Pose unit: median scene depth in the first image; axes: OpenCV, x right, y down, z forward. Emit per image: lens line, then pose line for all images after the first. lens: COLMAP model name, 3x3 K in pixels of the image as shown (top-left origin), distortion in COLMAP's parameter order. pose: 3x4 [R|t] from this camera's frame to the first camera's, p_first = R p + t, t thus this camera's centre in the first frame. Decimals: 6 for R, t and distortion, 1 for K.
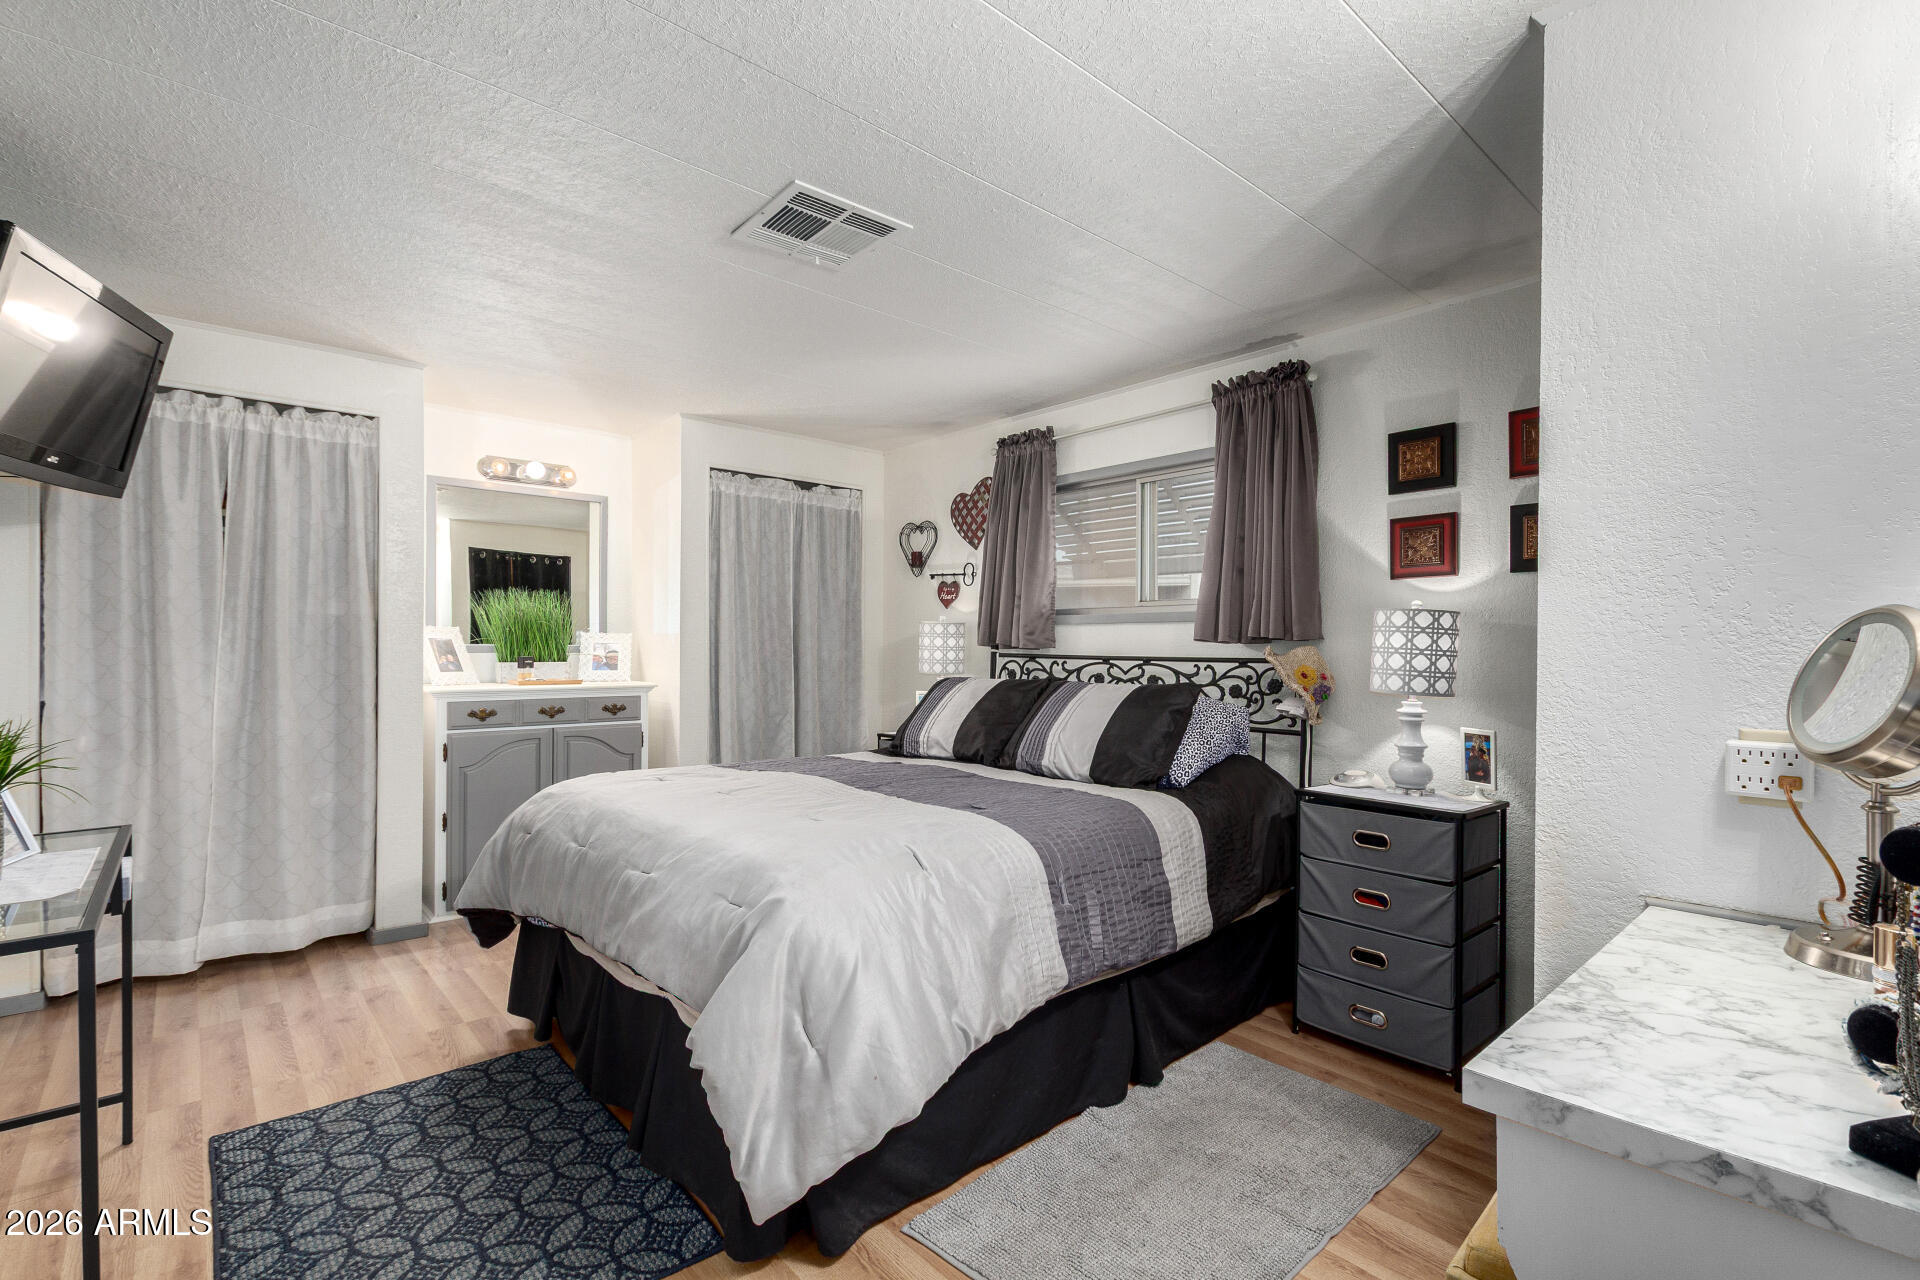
lens RADIAL K [[873.0, 0, 955.5], [0, 873.0, 648.1], [0, 0, 1]] dist [0.009460, -0.004343]
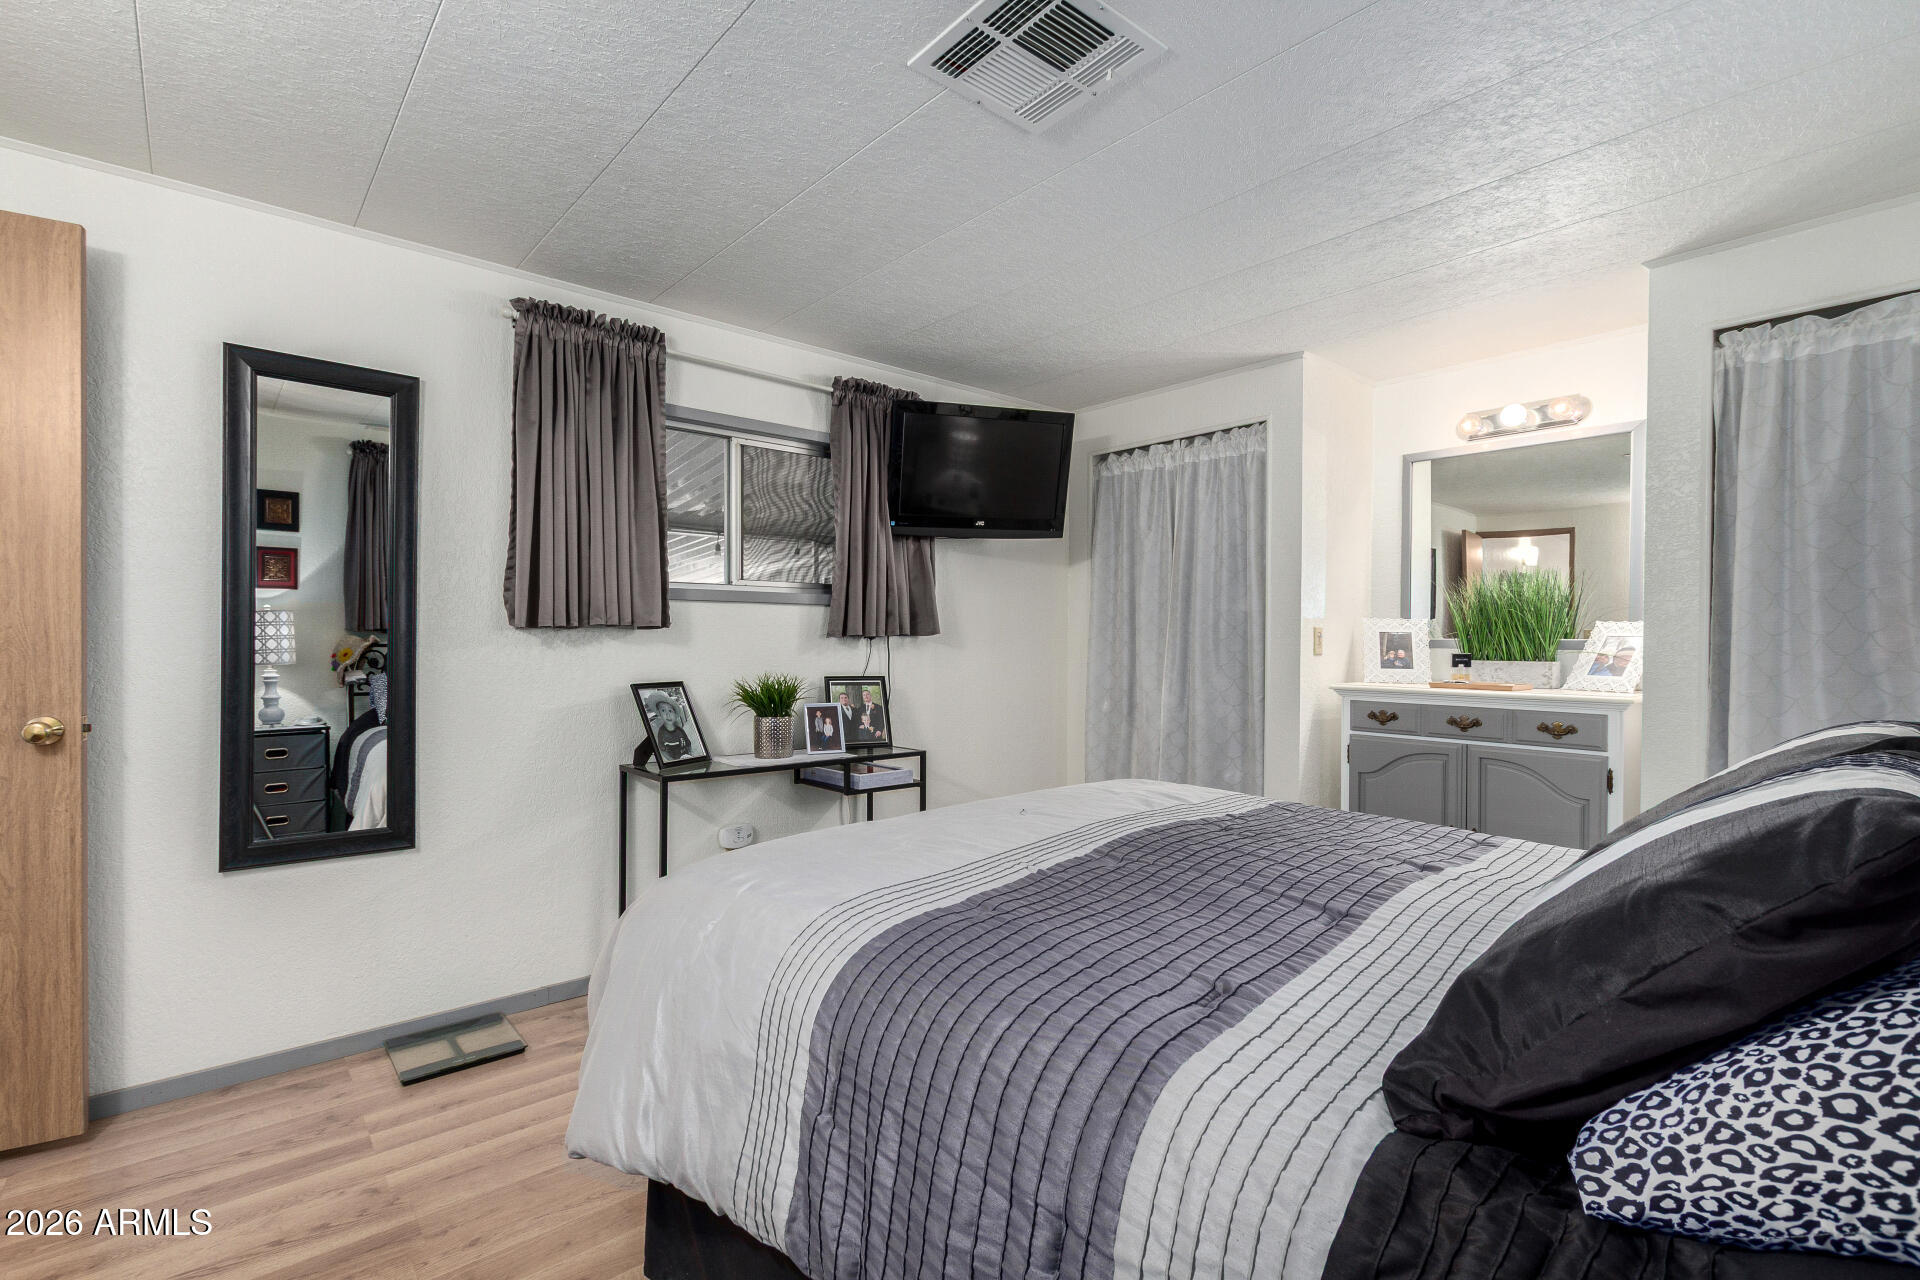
lens RADIAL K [[873.0, 0, 955.5], [0, 873.0, 648.1], [0, 0, 1]] dist [0.009460, -0.004343]
pose [[-0.021305, 0.010609, -0.999717, 0.350759], [-0.006849, 0.999919, 0.010757, -0.000485], [0.999750, 0.007077, -0.021230, 0.583301]]
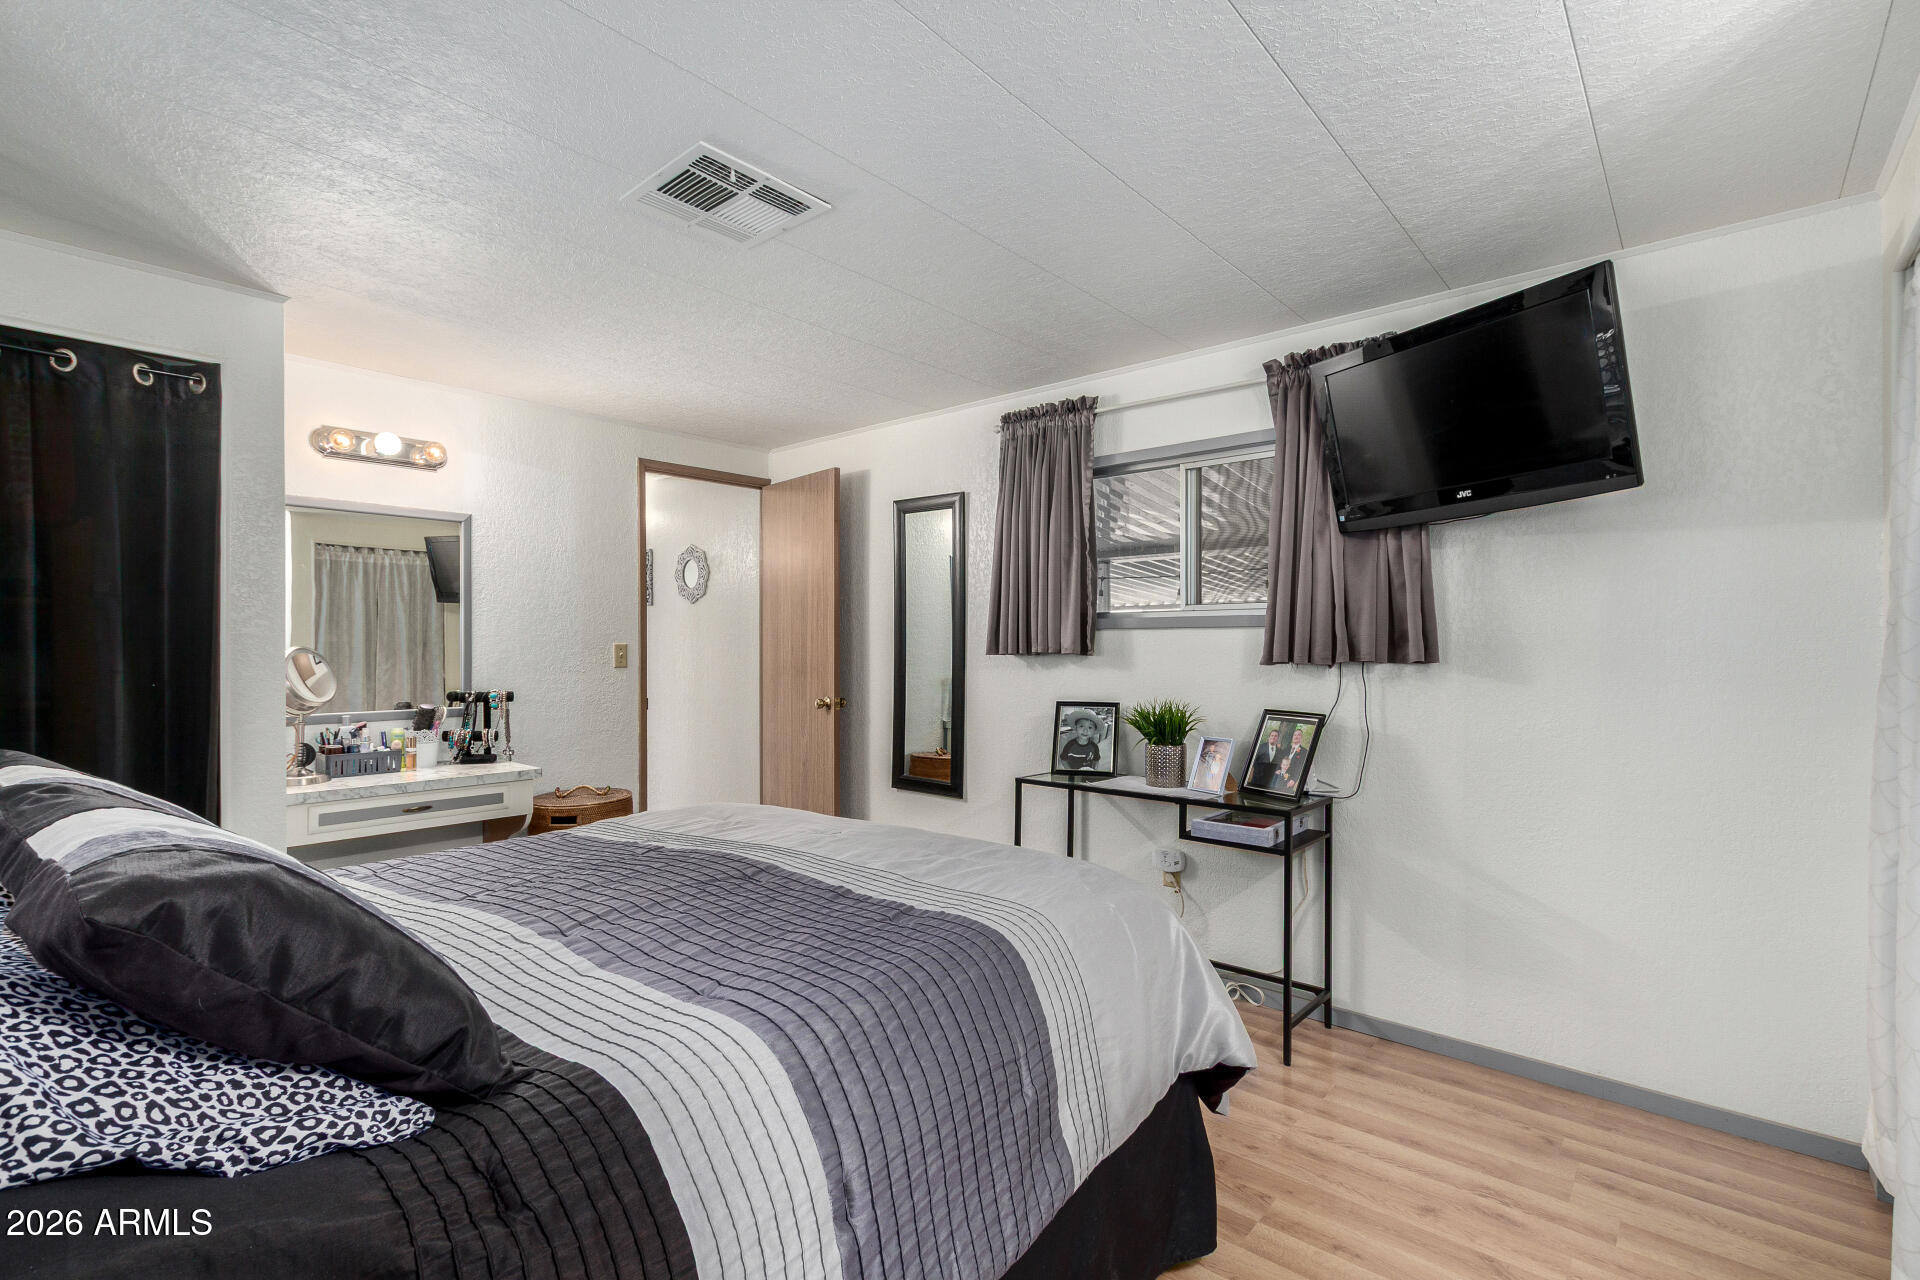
lens RADIAL K [[873.0, 0, 955.5], [0, 873.0, 648.1], [0, 0, 1]] dist [0.009460, -0.004343]
pose [[-0.991253, -0.001185, -0.131971, -0.159447], [-0.001678, 0.999992, 0.003629, -0.017395], [0.131965, 0.003819, -0.991247, 1.159887]]
